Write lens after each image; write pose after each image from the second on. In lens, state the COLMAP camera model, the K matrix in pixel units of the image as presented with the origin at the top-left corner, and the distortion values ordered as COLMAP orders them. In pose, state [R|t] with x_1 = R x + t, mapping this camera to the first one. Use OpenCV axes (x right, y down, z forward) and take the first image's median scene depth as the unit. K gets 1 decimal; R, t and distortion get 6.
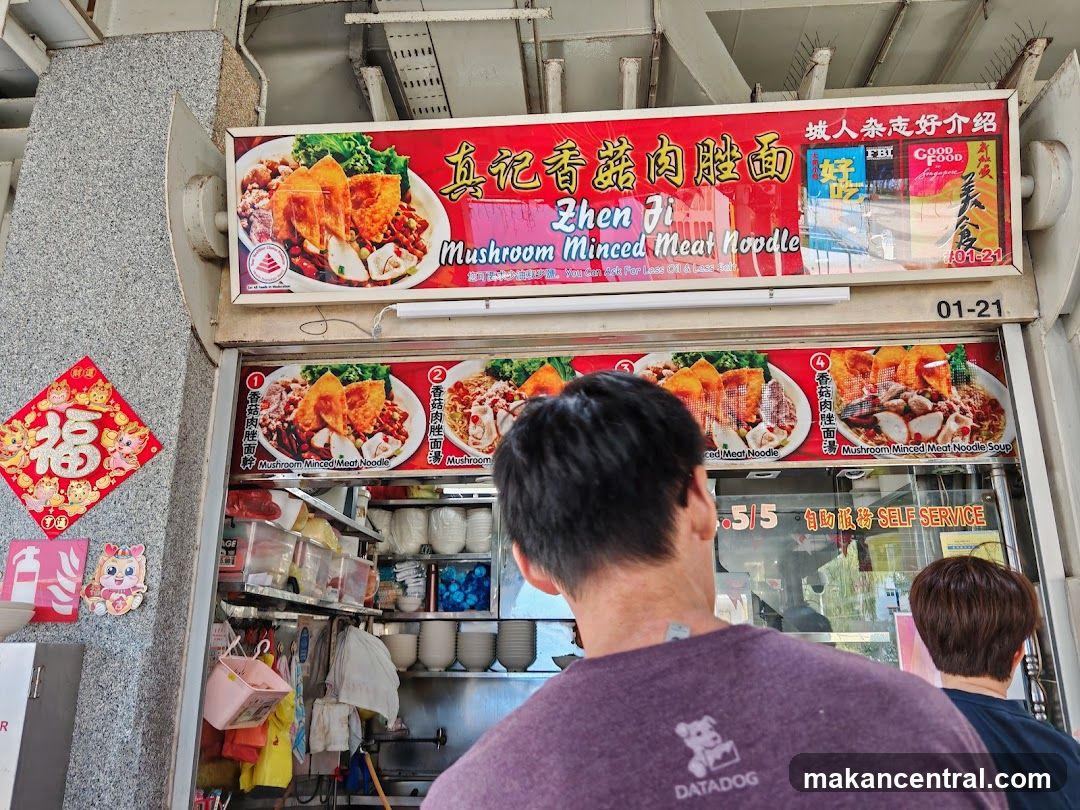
lens RADIAL K [[845.6, 0, 551.0], [0, 845.6, 411.9], [0, 0, 1]] dist [0.004168, 0.015718]
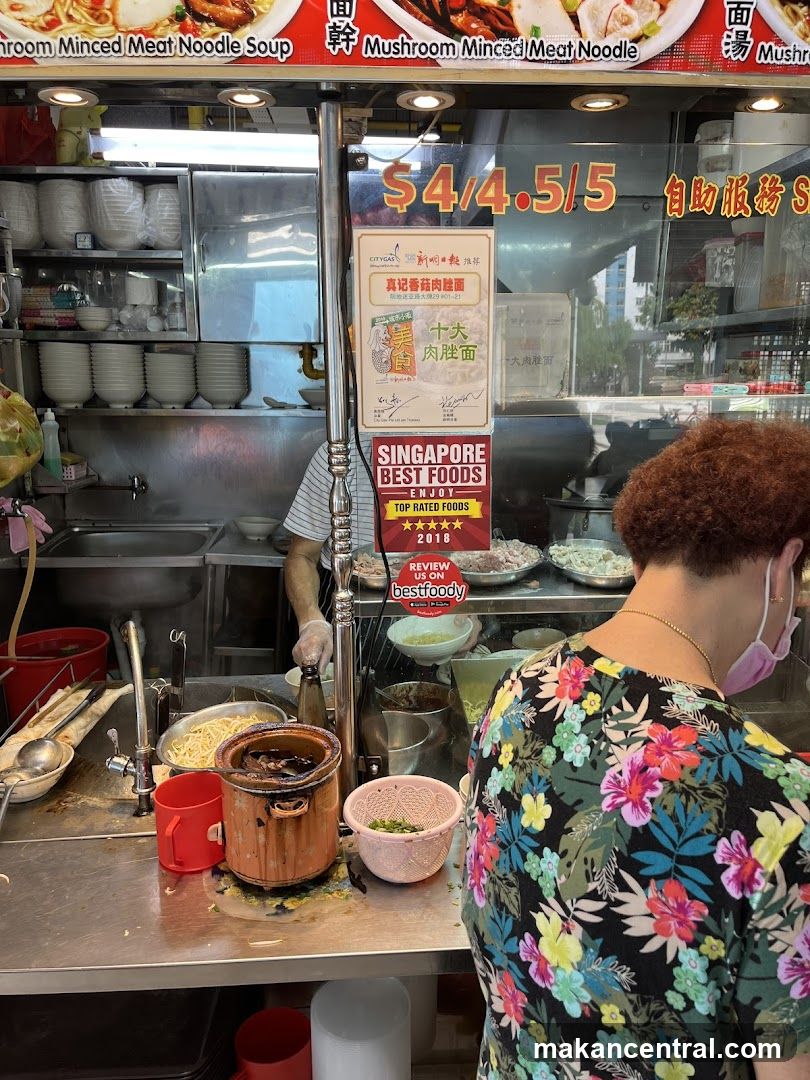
lens RADIAL K [[815.0, 0, 409.7], [0, 815.0, 536.9], [0, 0, 1]] dist [0.074930, -0.118722]
pose [[0.992677, -0.022078, 0.118761, 0.072004], [-0.037029, 0.880205, 0.473146, 0.079108], [-0.114981, -0.474079, 0.872943, 0.467877]]
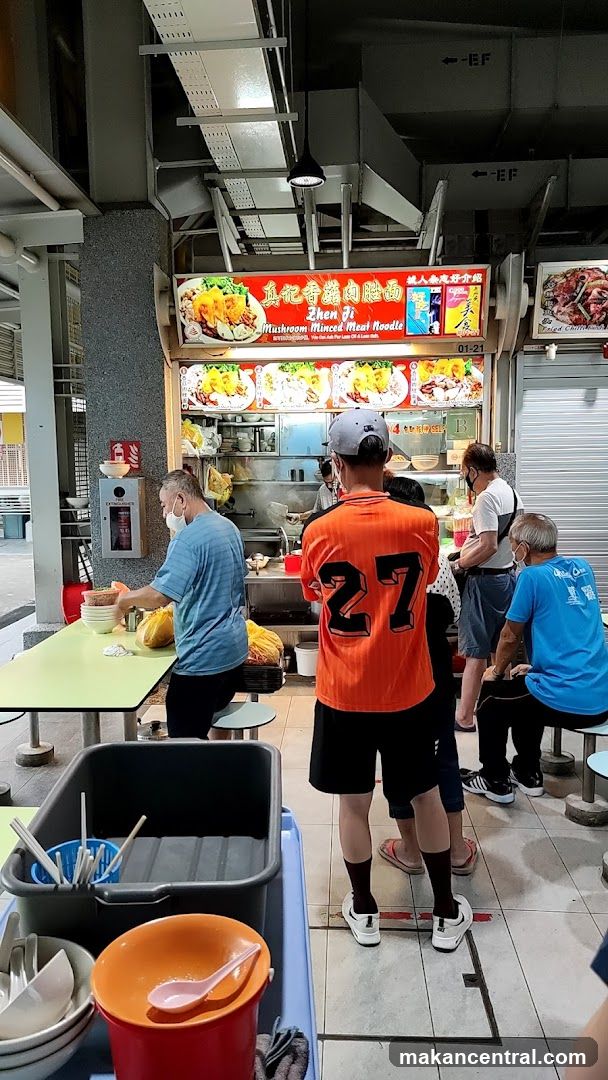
lens RADIAL K [[758.0, 0, 304.0], [0, 758.0, 540.0], [0, 0, 1]] dist [0.090196, -0.110128]
pose [[0.999957, -0.003833, 0.008435, -0.026853], [0.000360, 0.925792, 0.378033, -0.461065], [-0.009258, -0.378014, 0.925754, -1.345942]]
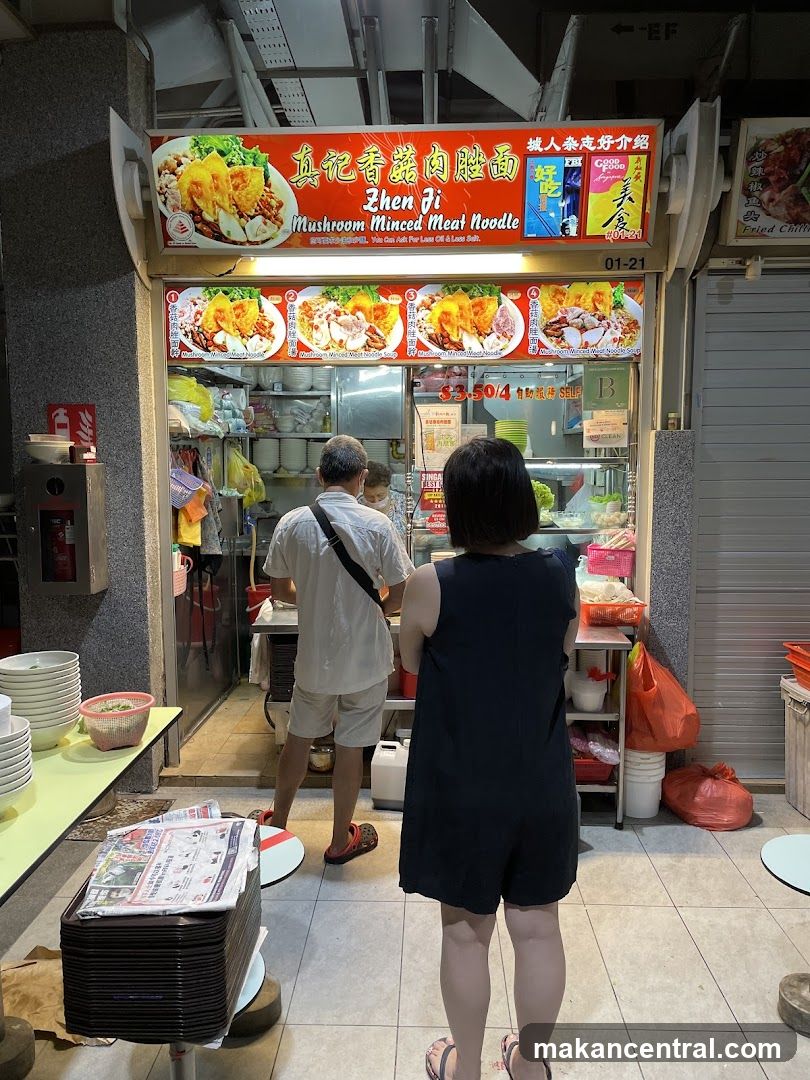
lens RADIAL K [[818.4, 0, 405.0], [0, 818.4, 540.0], [0, 0, 1]] dist [0.096663, -0.128259]
pose [[0.999516, 0.002216, 0.031035, 0.031868], [-0.013832, 0.925123, 0.379416, -0.229214], [-0.027871, -0.379661, 0.924706, -0.642129]]
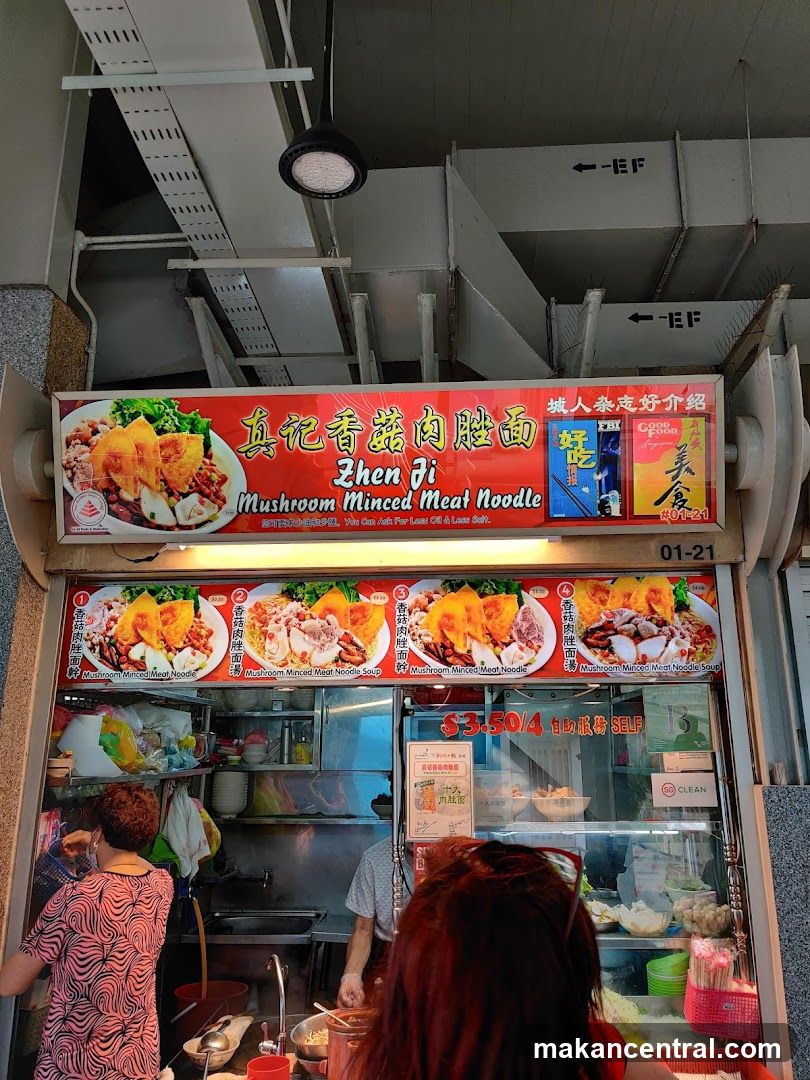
lens RADIAL K [[816.3, 0, 423.4], [0, 816.3, 541.9], [0, 0, 1]] dist [0.086351, -0.271186]
pose [[0.999656, 0.008672, 0.024767, 0.097336], [-0.009335, 0.999598, 0.026783, -0.165033], [-0.024524, -0.027005, 0.999334, -0.139928]]
